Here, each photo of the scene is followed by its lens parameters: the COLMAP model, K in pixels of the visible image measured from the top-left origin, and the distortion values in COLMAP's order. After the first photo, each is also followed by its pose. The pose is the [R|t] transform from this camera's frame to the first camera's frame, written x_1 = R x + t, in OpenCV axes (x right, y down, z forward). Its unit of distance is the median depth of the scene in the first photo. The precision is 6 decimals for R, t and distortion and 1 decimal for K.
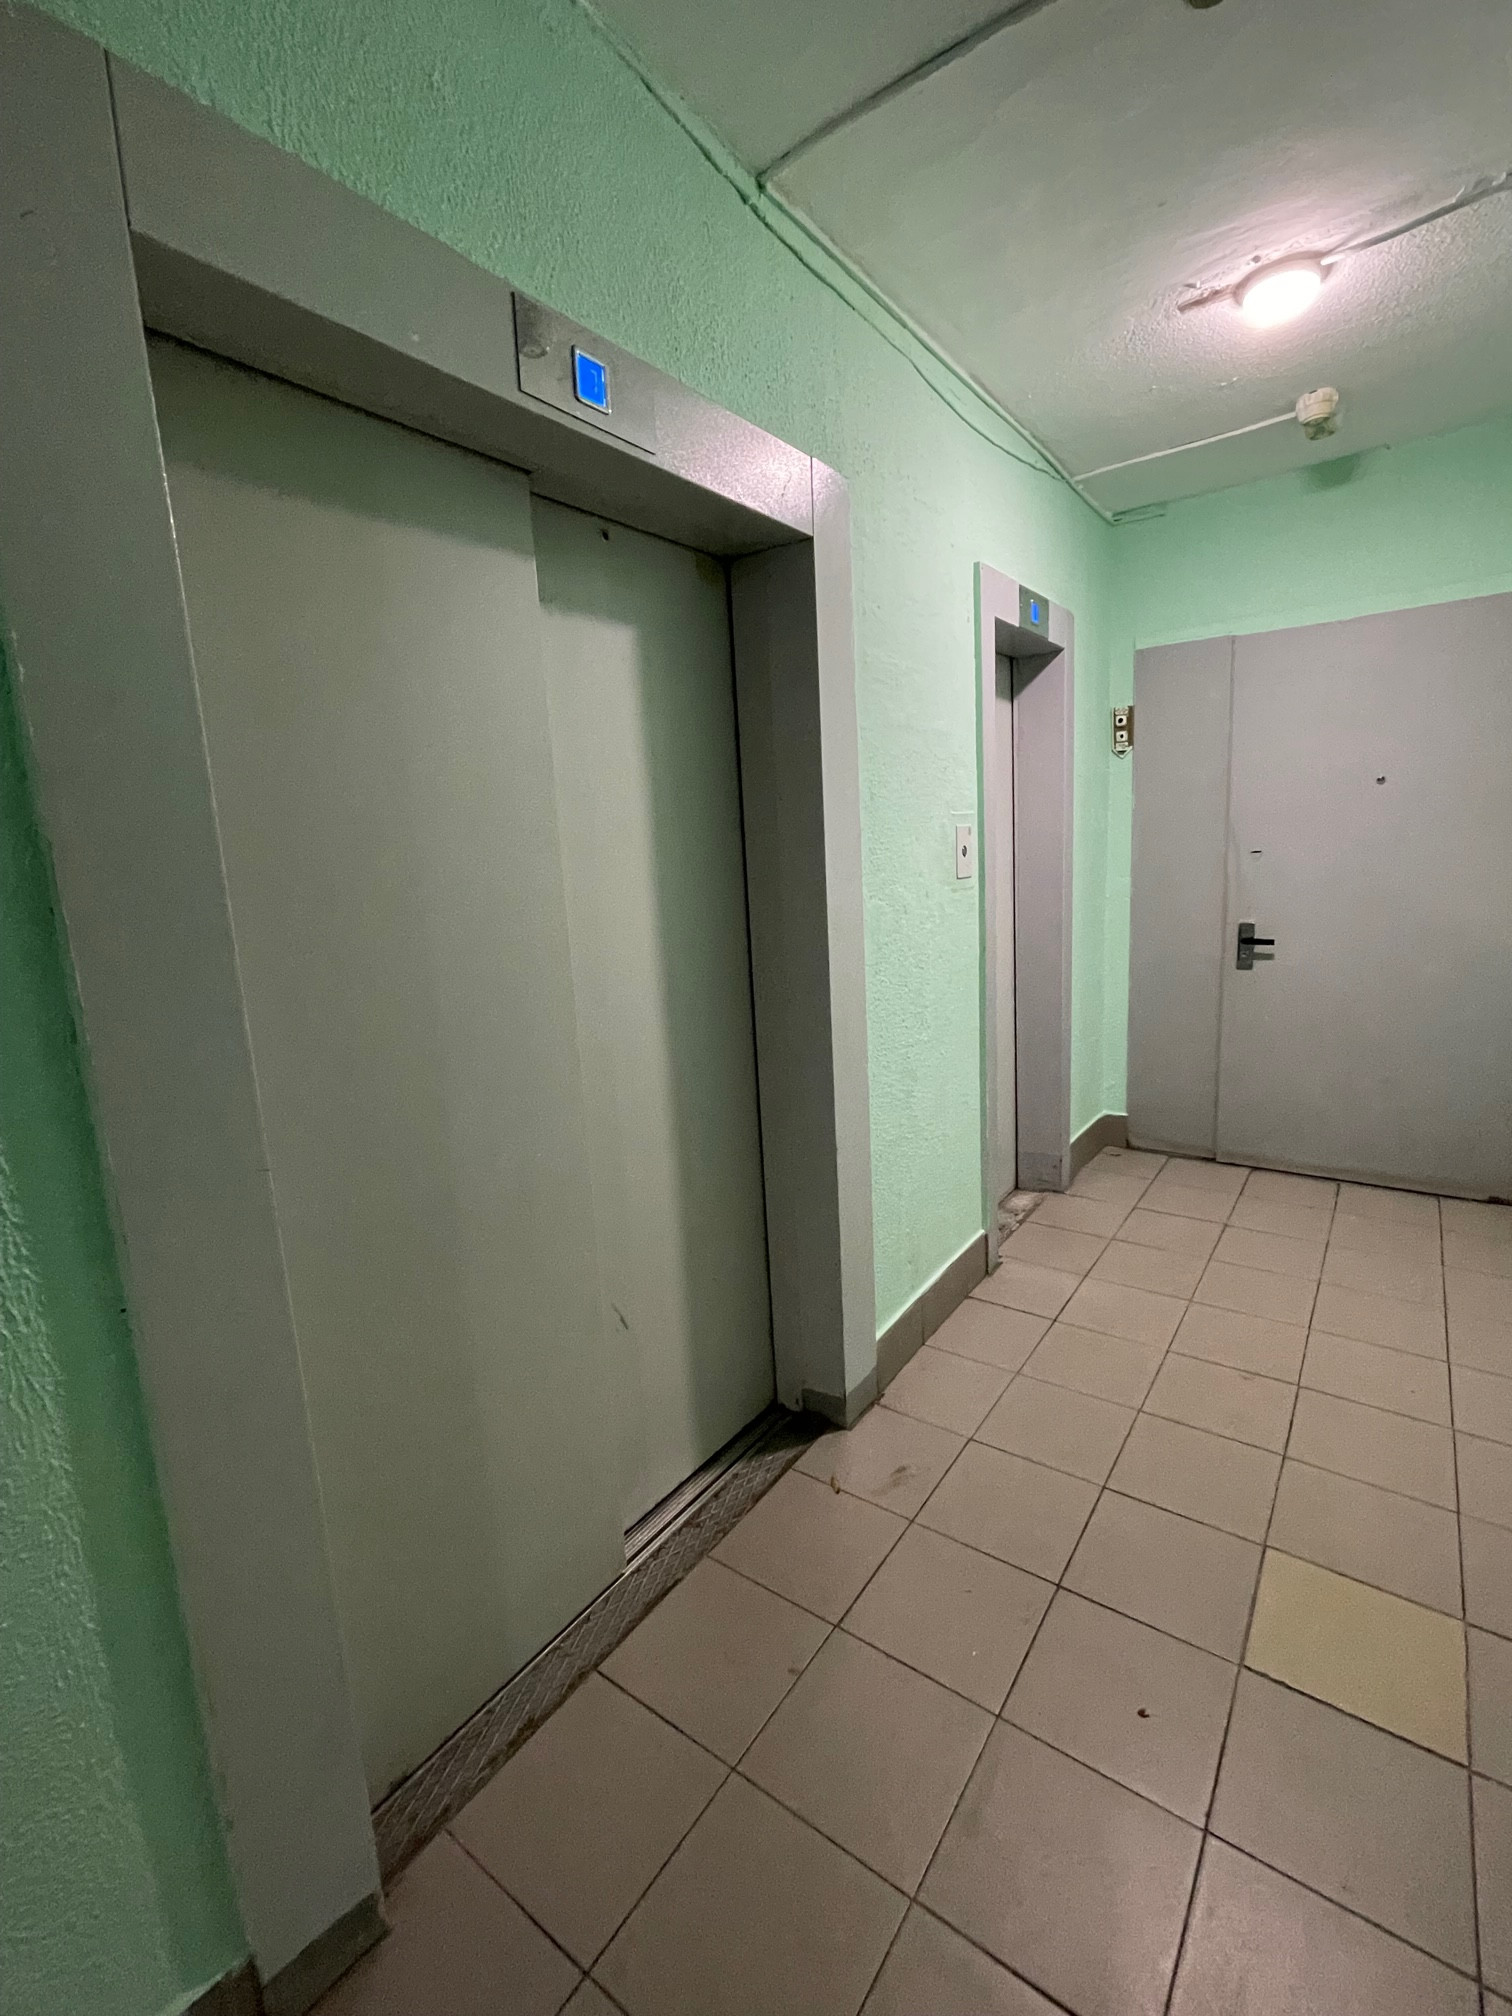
lens RADIAL K [[884.6, 0, 762.4], [0, 884.6, 1000.9], [0, 0, 1]] dist [-0.000030, 0.000214]
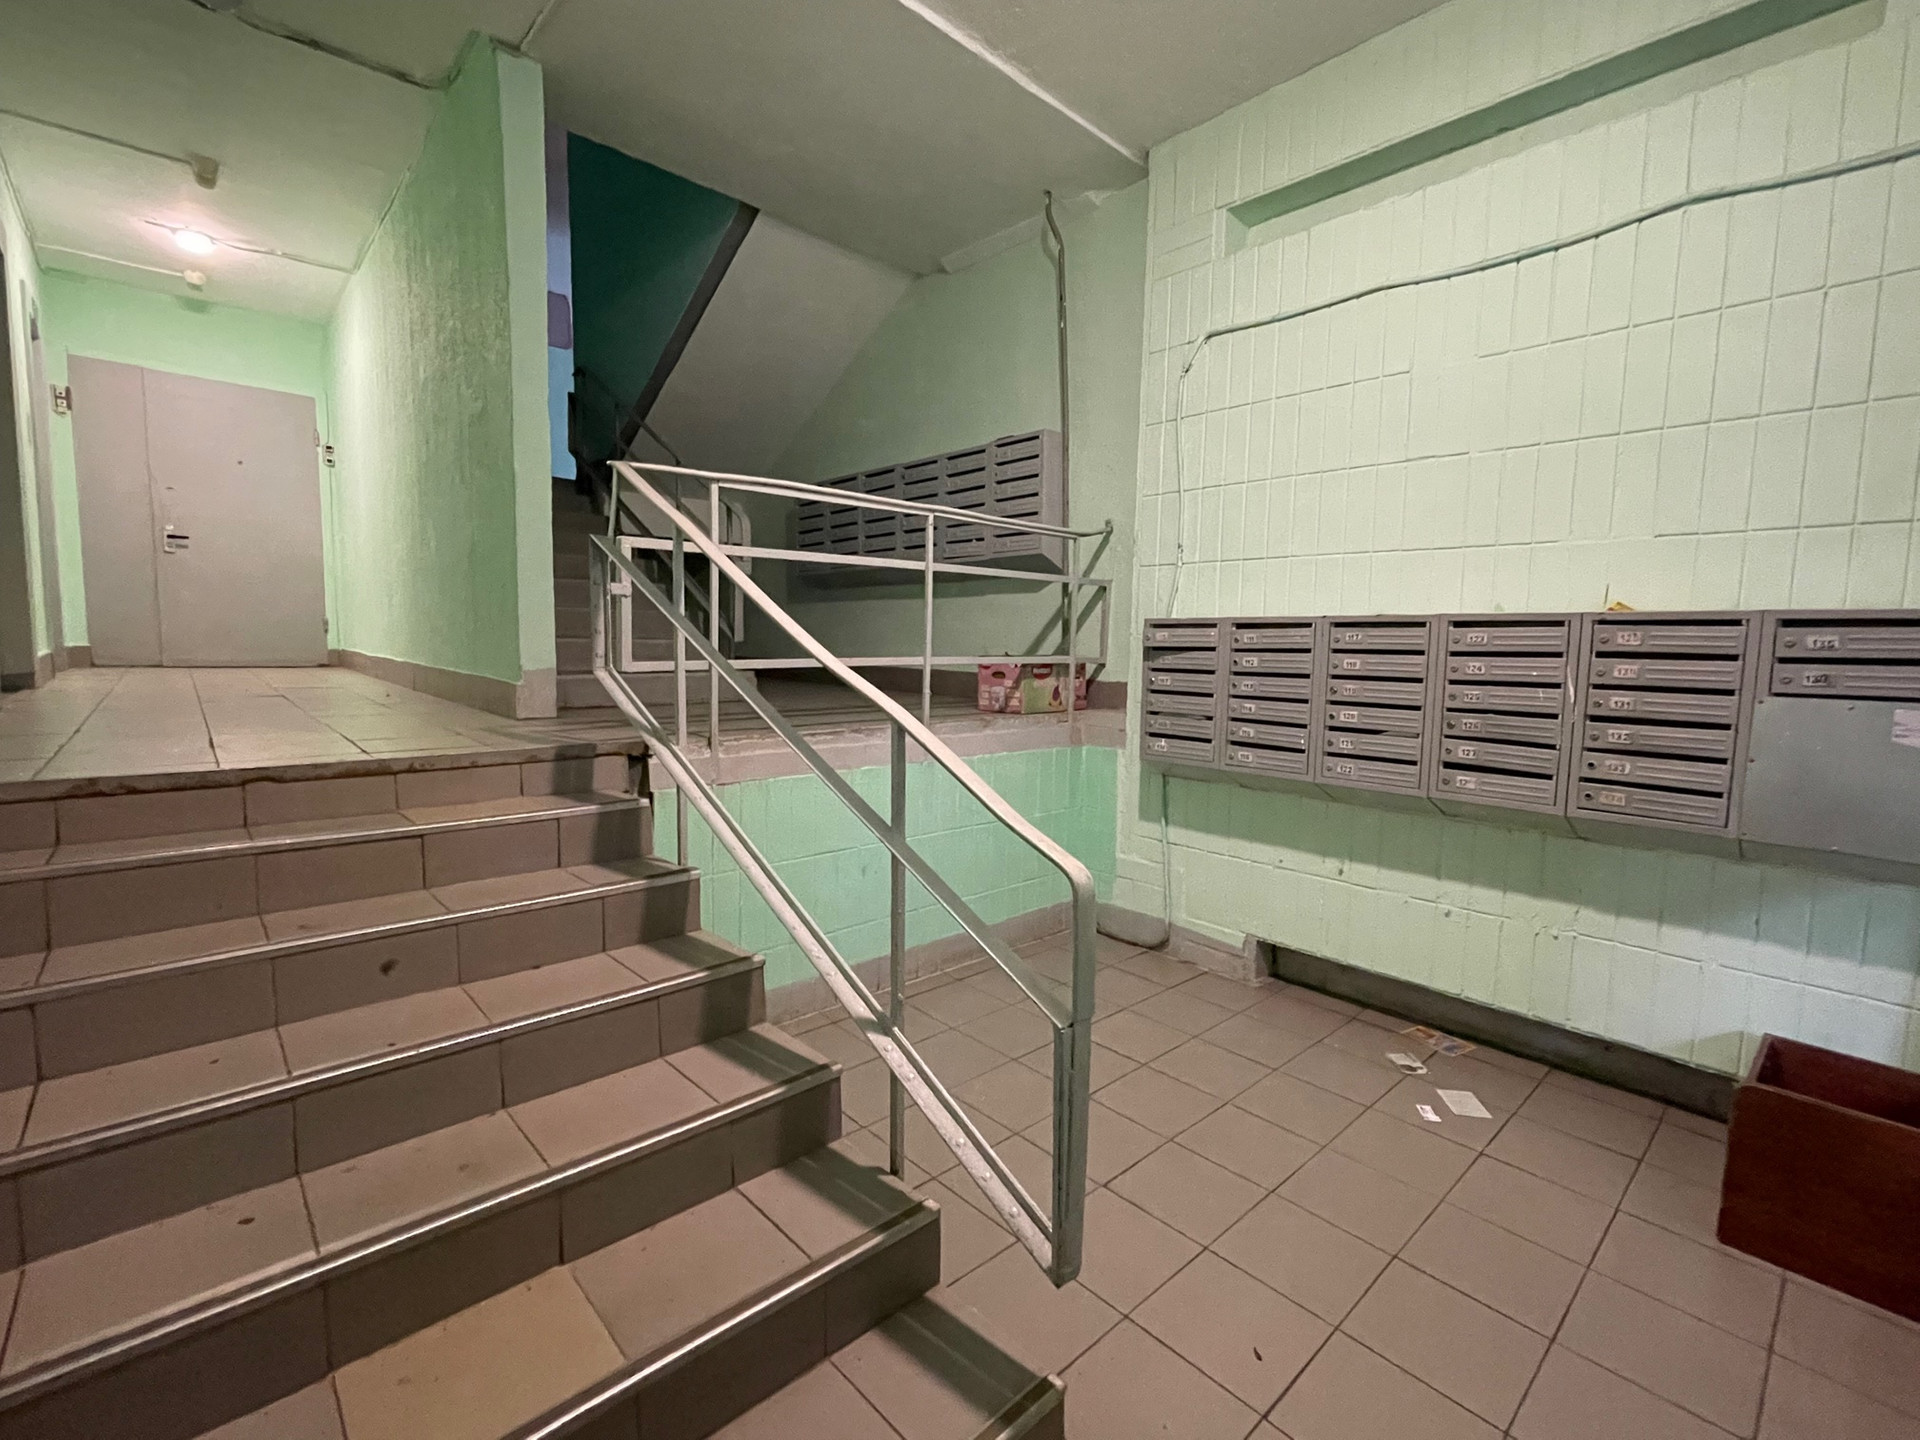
lens RADIAL K [[842.5, 0, 965.1], [0, 842.5, 714.3], [0, 0, 1]] dist [-0.000030, 0.000214]
pose [[0.185063, -0.029319, 0.982289, -1.034385], [0.128794, 0.991657, 0.005334, 0.594593], [-0.974250, 0.125526, 0.187295, -1.045207]]
